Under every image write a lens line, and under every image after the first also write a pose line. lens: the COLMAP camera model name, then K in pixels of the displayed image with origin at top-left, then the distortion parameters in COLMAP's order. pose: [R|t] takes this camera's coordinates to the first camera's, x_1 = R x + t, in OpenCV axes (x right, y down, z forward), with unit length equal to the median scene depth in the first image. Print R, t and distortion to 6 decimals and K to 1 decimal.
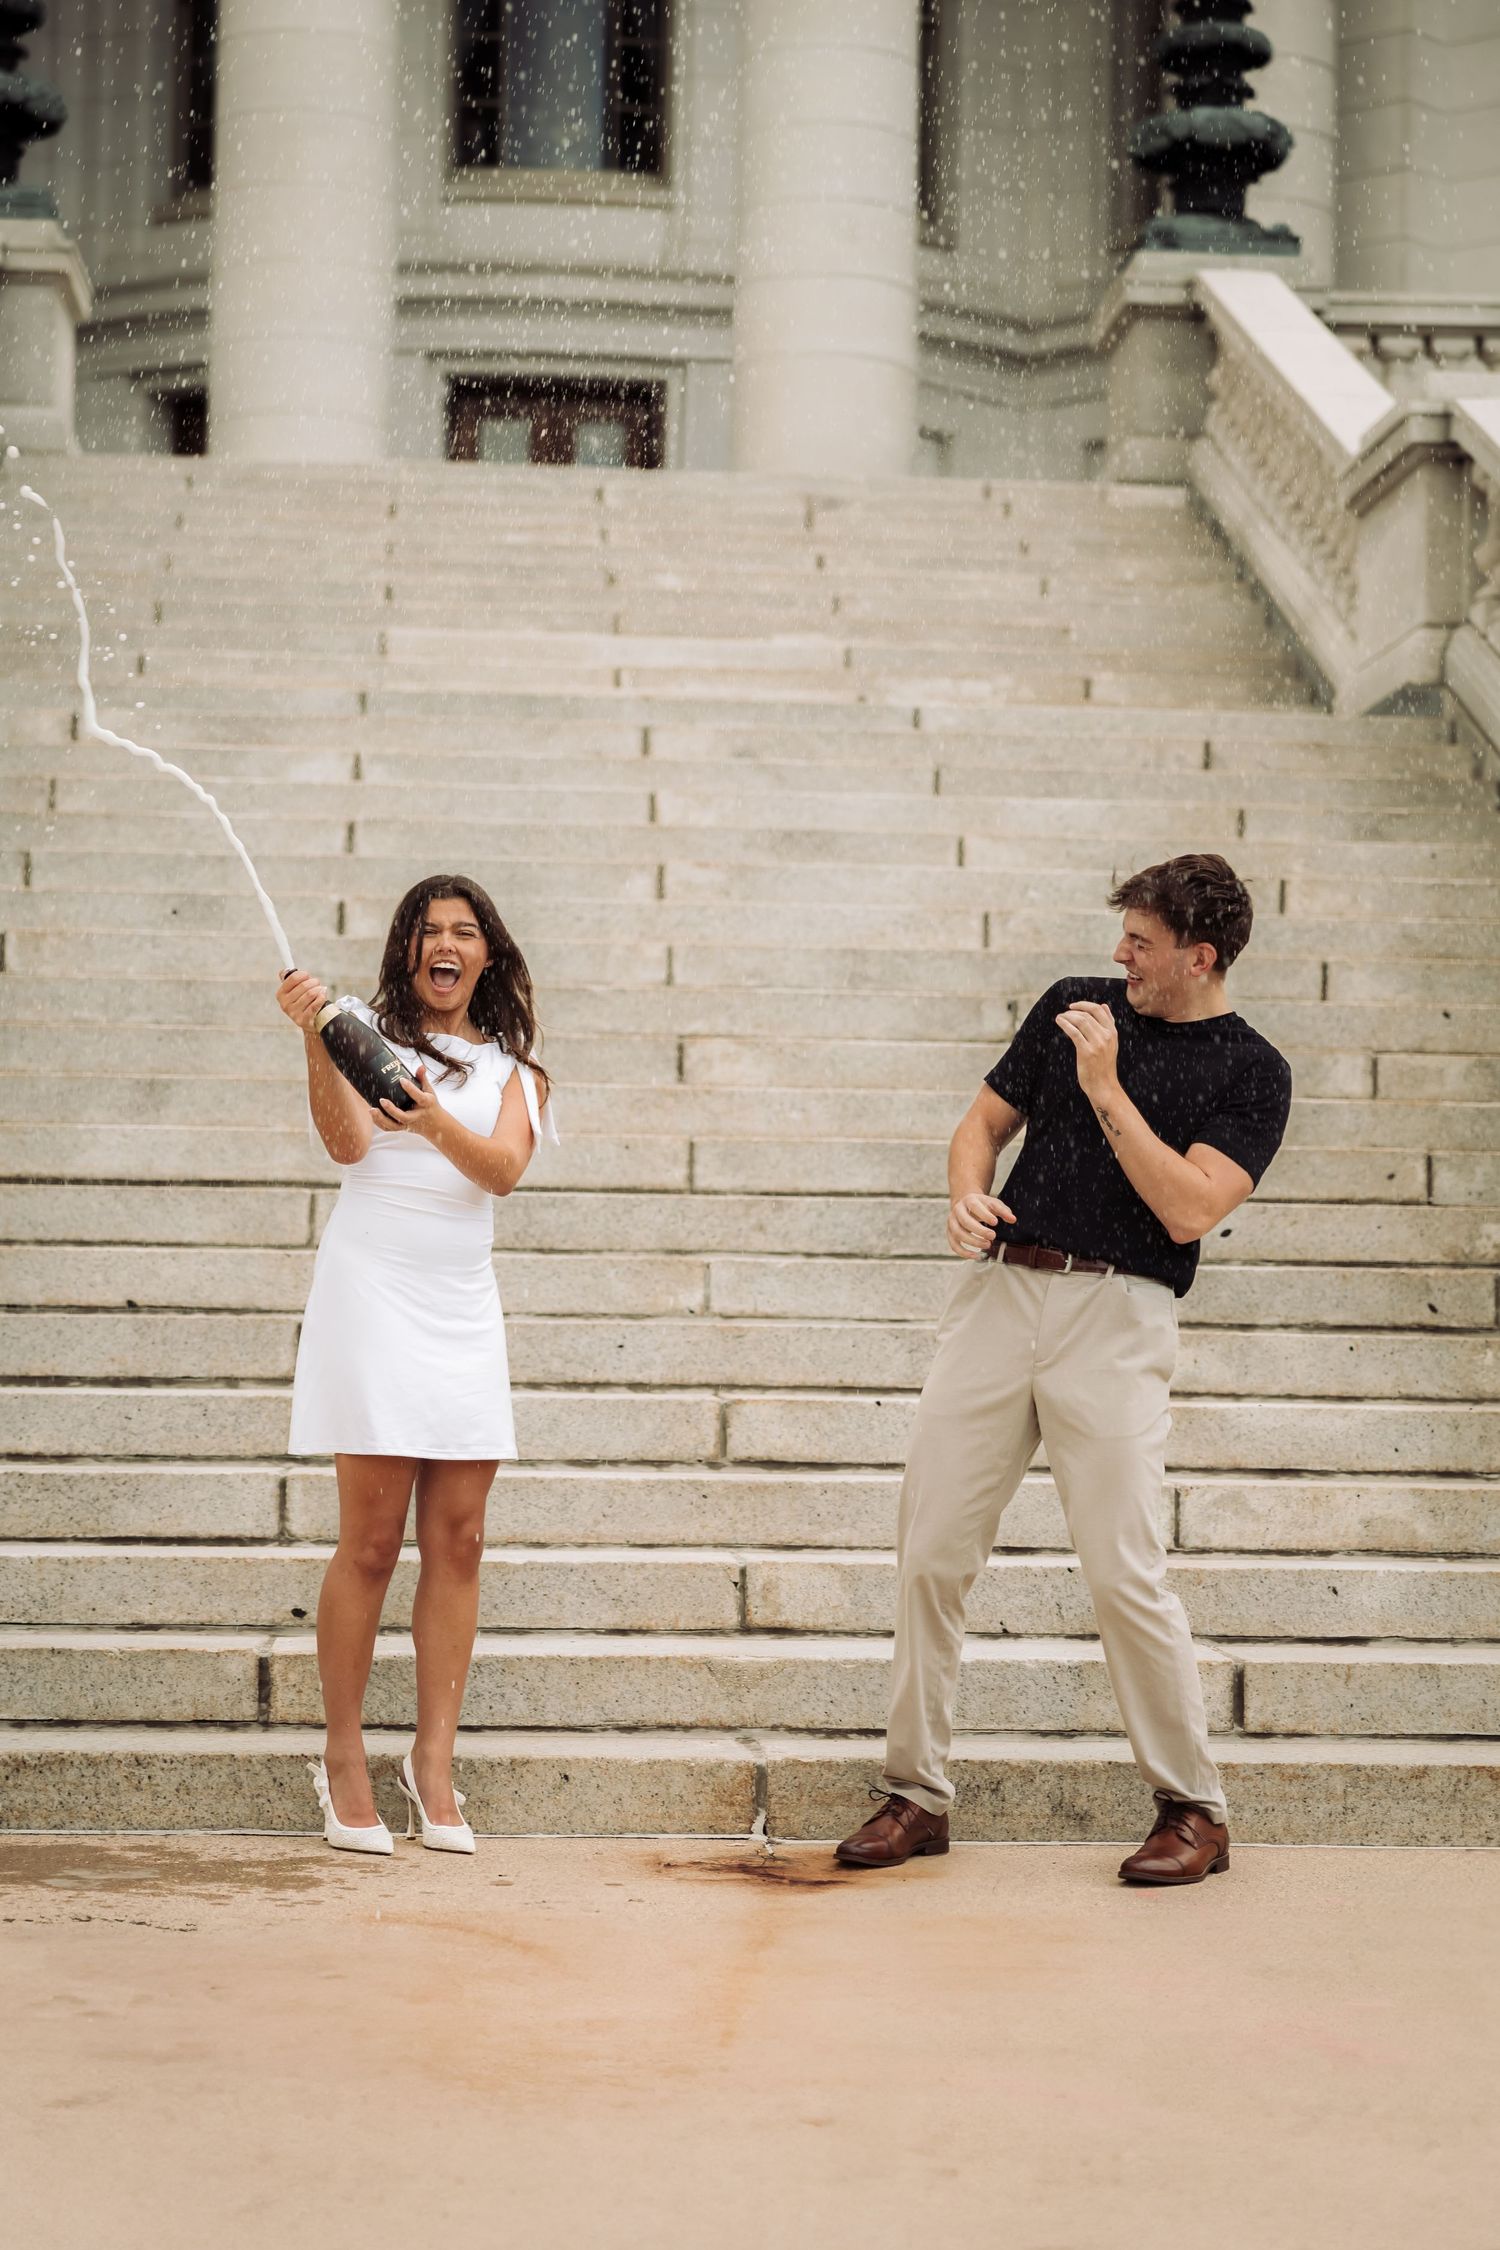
lens RADIAL K [[4541.1, 0, 751.3], [0, 4541.1, 1124.9], [0, 0, 1]] dist [-0.024159, 0.000000]
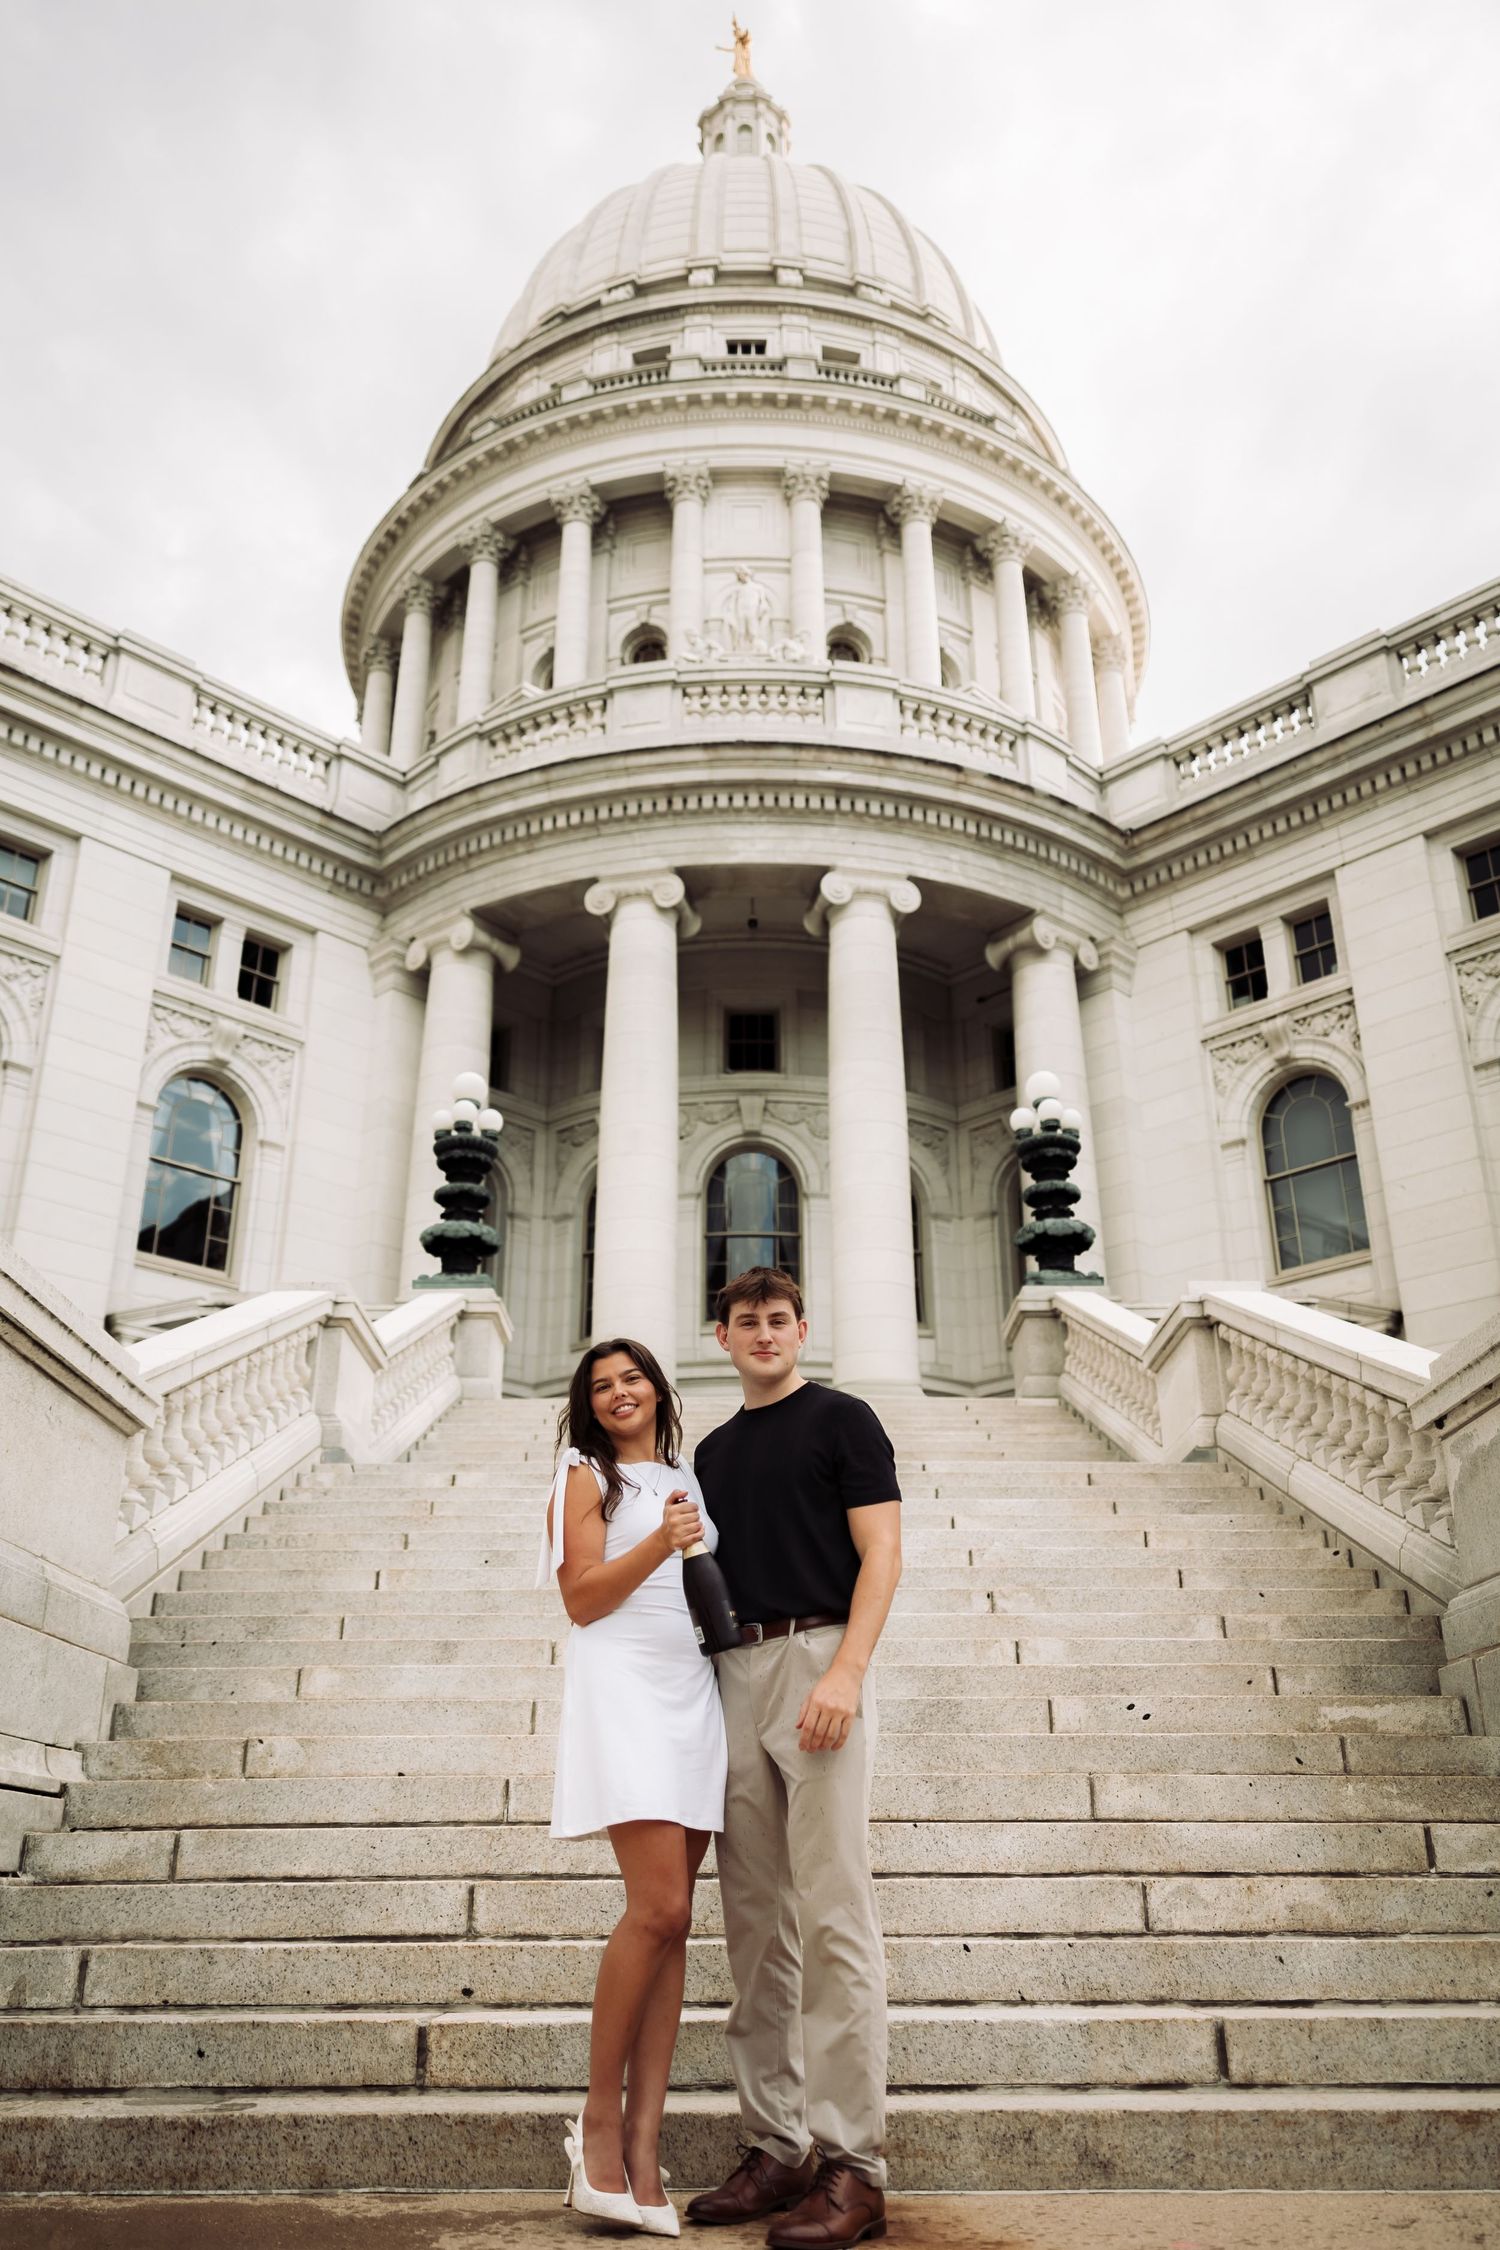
lens RADIAL K [[1808.5, 0, 741.2], [0, 1808.5, 1127.1], [0, 0, 1]] dist [0.004028, -0.004002]
pose [[0.997297, -0.046585, -0.056815, 0.016969], [0.022711, 0.930882, -0.364613, 0.065167], [0.069873, 0.362338, 0.929424, 0.421995]]
